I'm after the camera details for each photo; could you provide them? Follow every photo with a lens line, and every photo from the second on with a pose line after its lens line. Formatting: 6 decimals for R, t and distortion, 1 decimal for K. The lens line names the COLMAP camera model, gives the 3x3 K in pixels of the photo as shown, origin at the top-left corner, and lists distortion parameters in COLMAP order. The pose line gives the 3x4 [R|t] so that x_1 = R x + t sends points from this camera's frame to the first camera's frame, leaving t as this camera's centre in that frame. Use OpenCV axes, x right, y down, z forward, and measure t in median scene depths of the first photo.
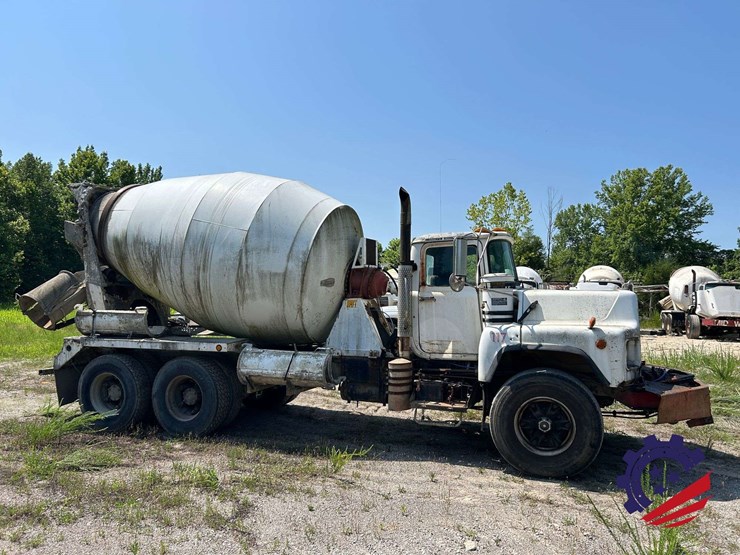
lens RADIAL K [[559.5, 0, 369.5], [0, 559.5, 281.2], [0, 0, 1]] dist [0.088912, -0.120611]
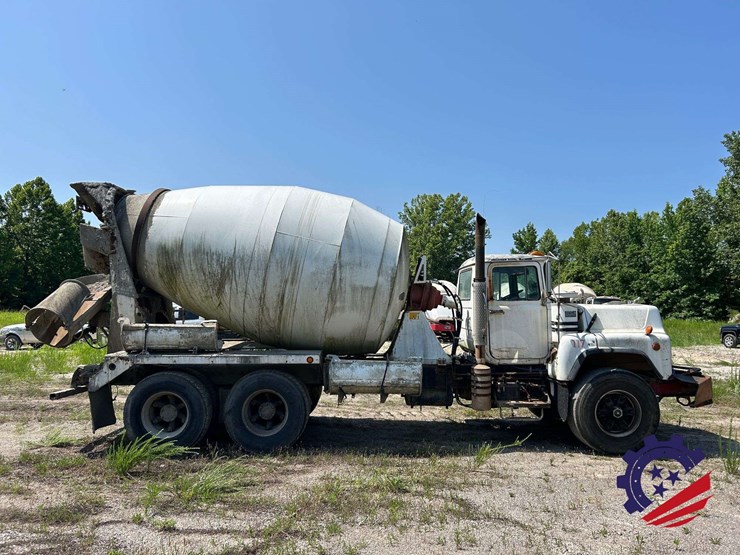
lens RADIAL K [[559.5, 0, 369.5], [0, 559.5, 281.2], [0, 0, 1]] dist [0.088912, -0.120611]
pose [[0.933687, 0.017814, 0.357647, -0.527465], [-0.011178, 0.999725, -0.020613, -0.004058], [-0.357915, 0.015248, 0.933630, 0.015115]]
